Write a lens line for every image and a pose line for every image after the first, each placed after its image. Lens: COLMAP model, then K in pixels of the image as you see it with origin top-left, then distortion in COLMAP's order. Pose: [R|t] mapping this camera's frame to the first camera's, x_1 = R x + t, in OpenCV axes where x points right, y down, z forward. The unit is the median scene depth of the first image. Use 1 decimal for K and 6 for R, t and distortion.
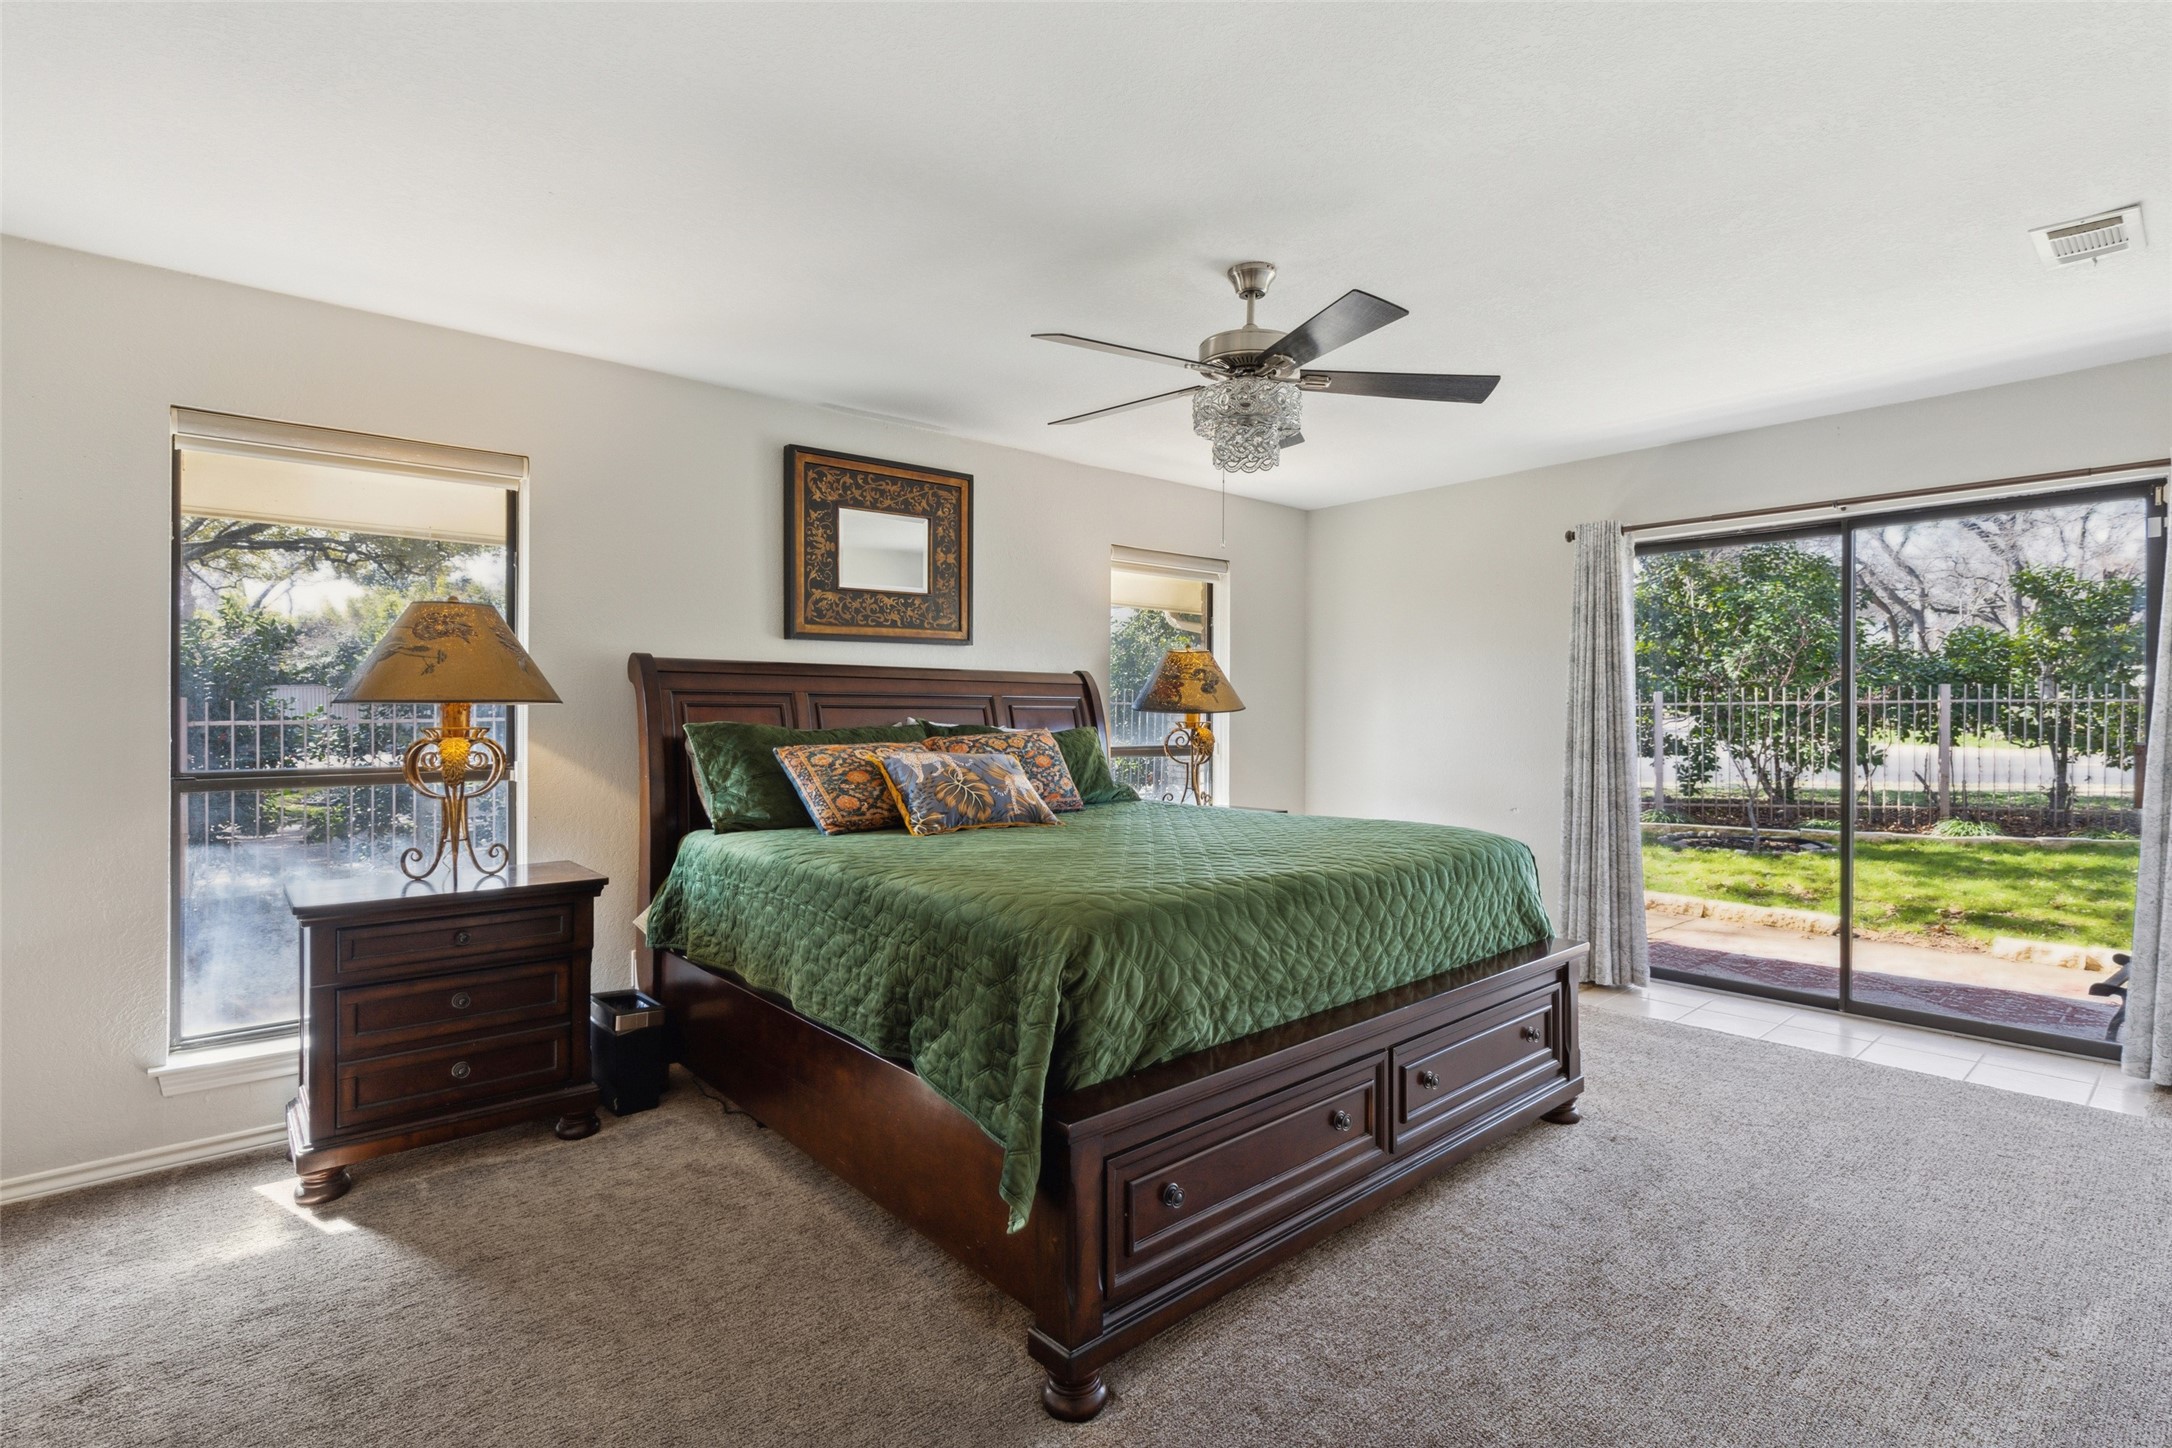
lens RADIAL K [[1030.4, 0, 1082.1], [0, 1030.4, 720.5], [0, 0, 1]] dist [0.000296, 0.000251]
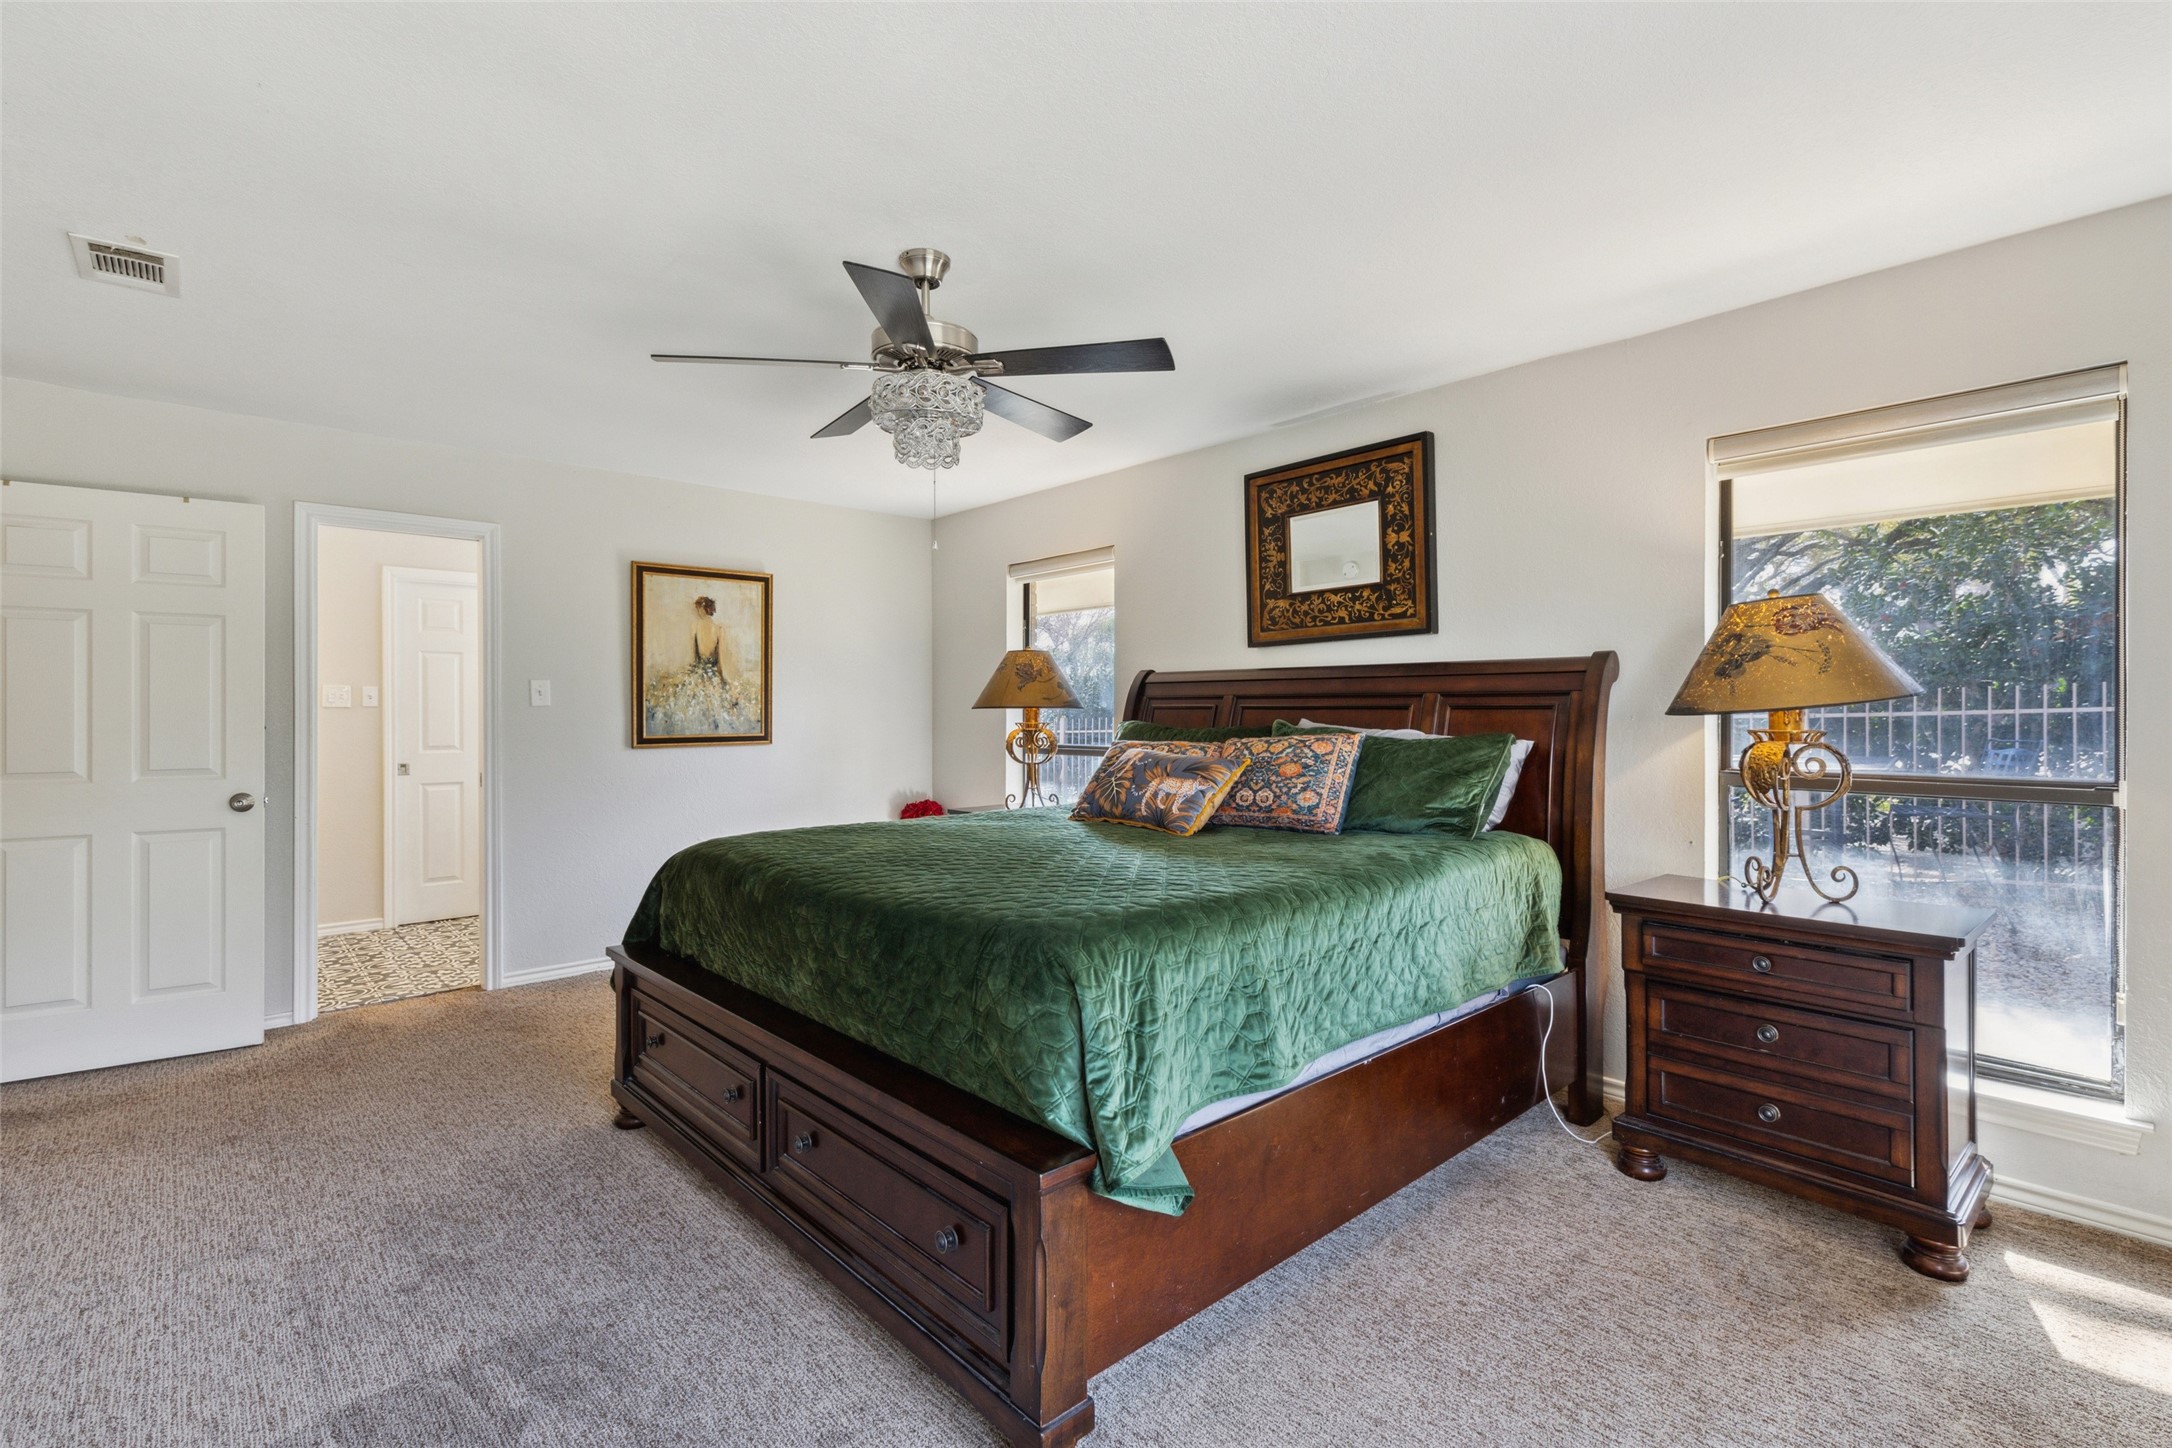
lens RADIAL K [[986.2, 0, 1082.5], [0, 986.2, 712.5], [0, 0, 1]] dist [0.007663, -0.001759]
pose [[0.021513, 0.003528, -0.999762, 0.738188], [-0.003354, 0.999988, 0.003457, -0.011074], [0.999763, 0.003279, 0.021524, 0.746303]]
